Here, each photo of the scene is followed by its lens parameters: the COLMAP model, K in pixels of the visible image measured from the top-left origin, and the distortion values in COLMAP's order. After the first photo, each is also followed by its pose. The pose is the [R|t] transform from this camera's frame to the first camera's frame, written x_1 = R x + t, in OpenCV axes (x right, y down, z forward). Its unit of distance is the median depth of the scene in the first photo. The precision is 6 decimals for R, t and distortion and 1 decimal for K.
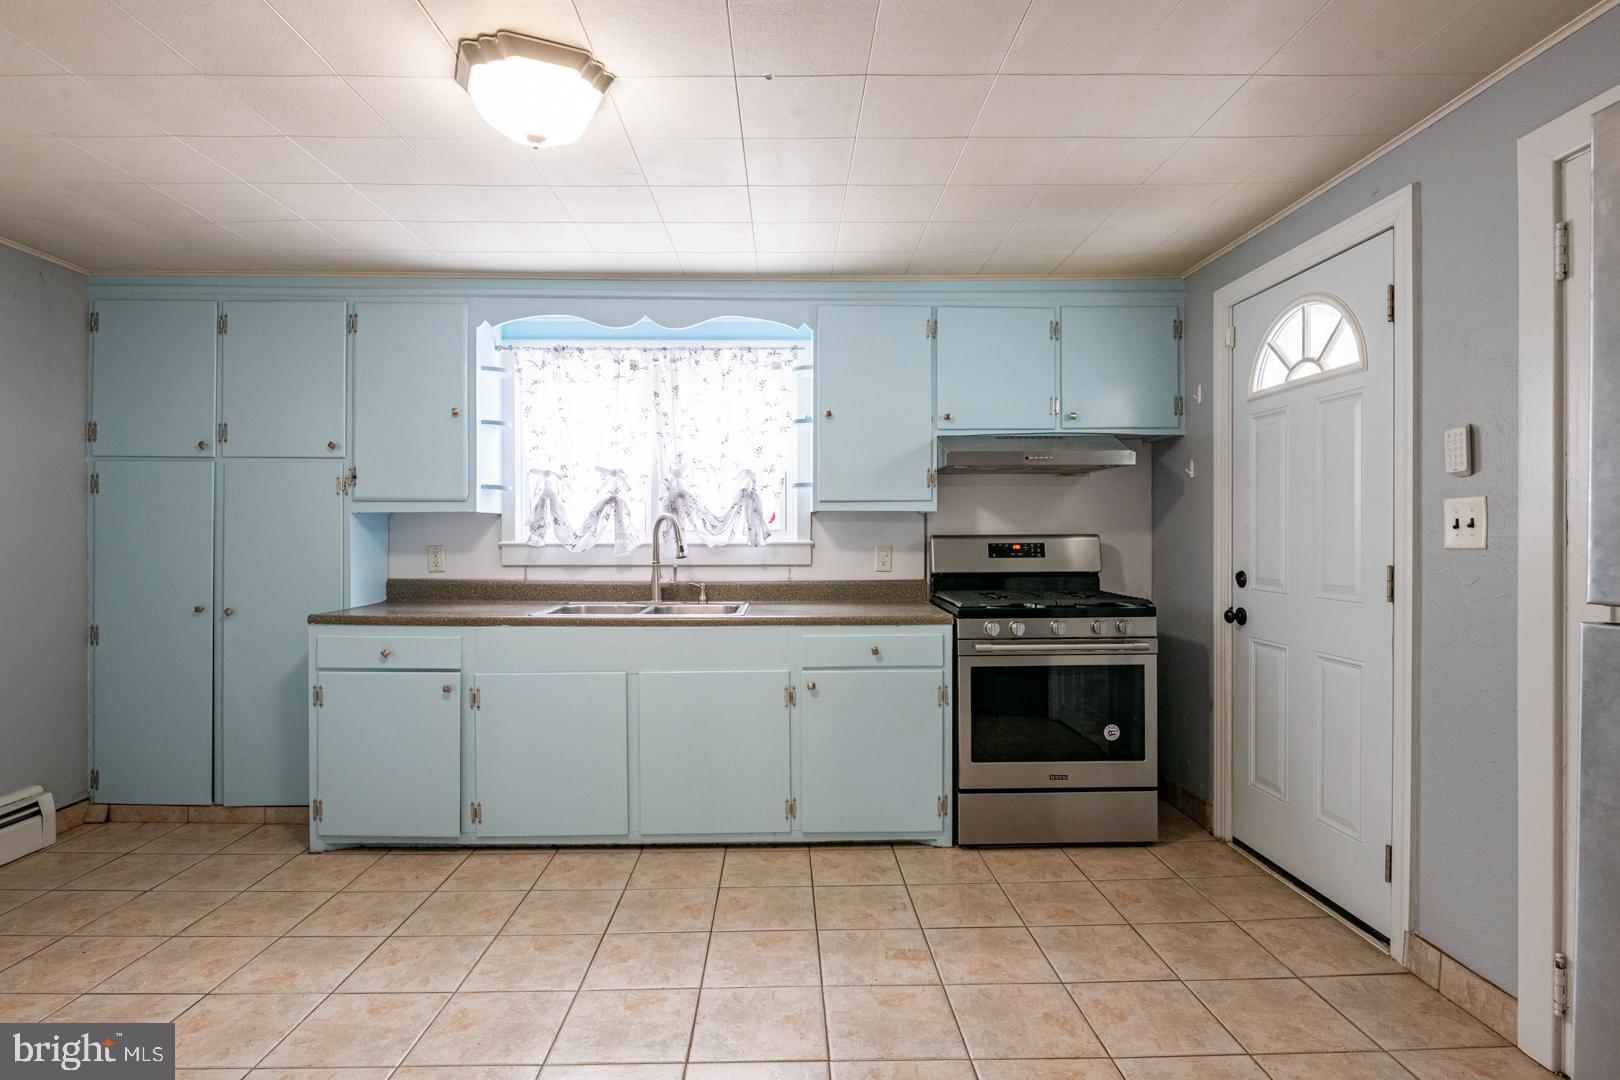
lens RADIAL K [[833.6, 0, 800.2], [0, 833.6, 540.4], [0, 0, 1]] dist [0.000920, -0.006486]
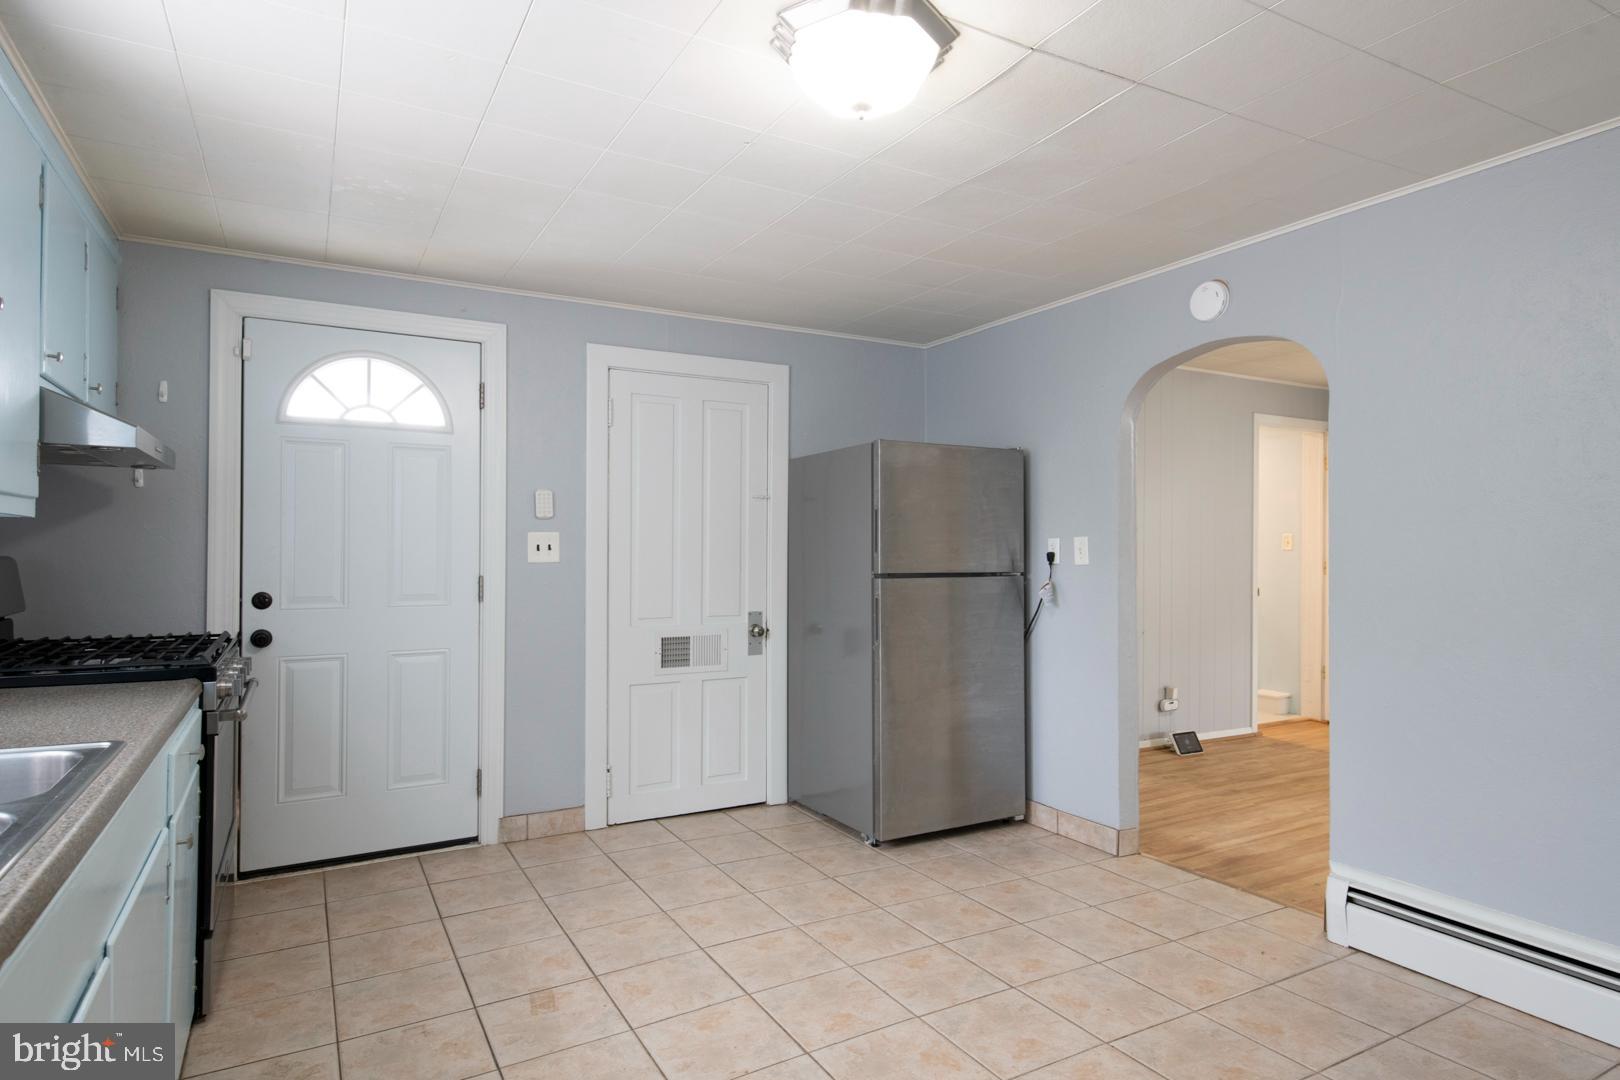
lens RADIAL K [[883.2, 0, 809.6], [0, 883.2, 531.6], [0, 0, 1]] dist [0.002434, -0.001716]
pose [[-0.474387, 0.012415, 0.880229, -0.685022], [0.003859, 0.999920, -0.012024, -0.019391], [-0.880308, -0.002307, -0.474398, 0.914396]]
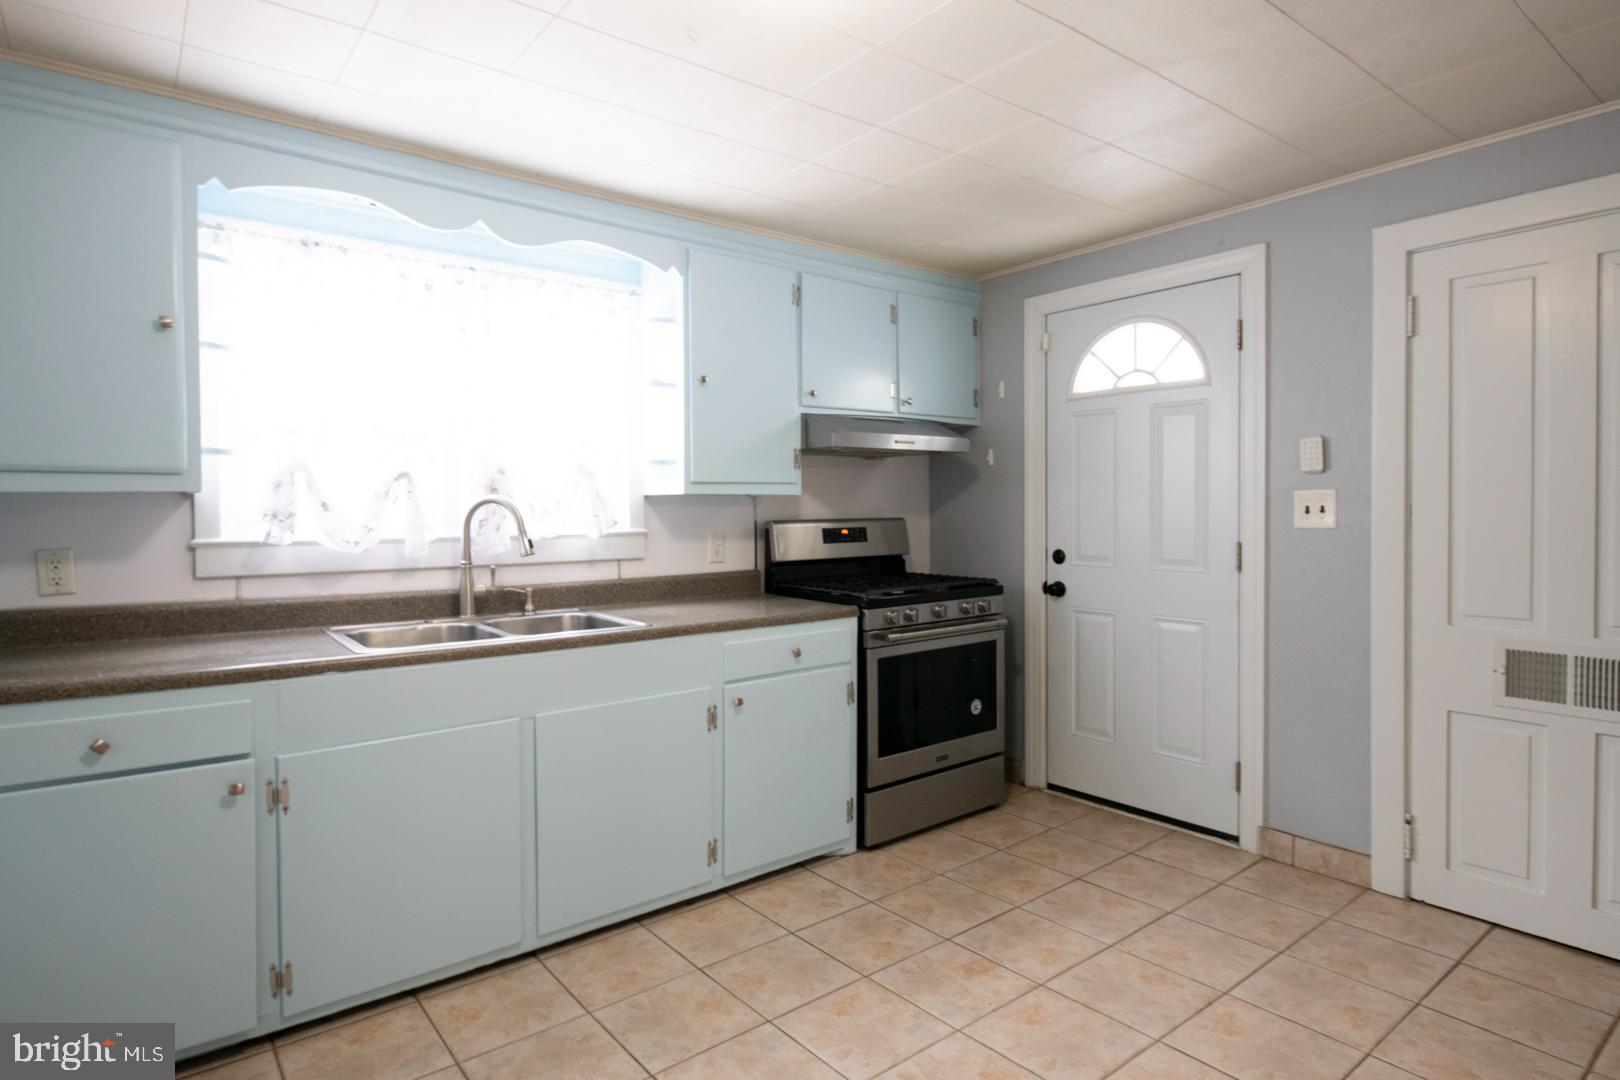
lens RADIAL K [[883.2, 0, 809.6], [0, 883.2, 531.6], [0, 0, 1]] dist [0.002434, -0.001716]
pose [[0.796750, -0.019676, 0.603988, -0.463835], [0.011324, 0.999780, 0.017632, -0.012829], [-0.604203, -0.007208, 0.796798, 0.241401]]
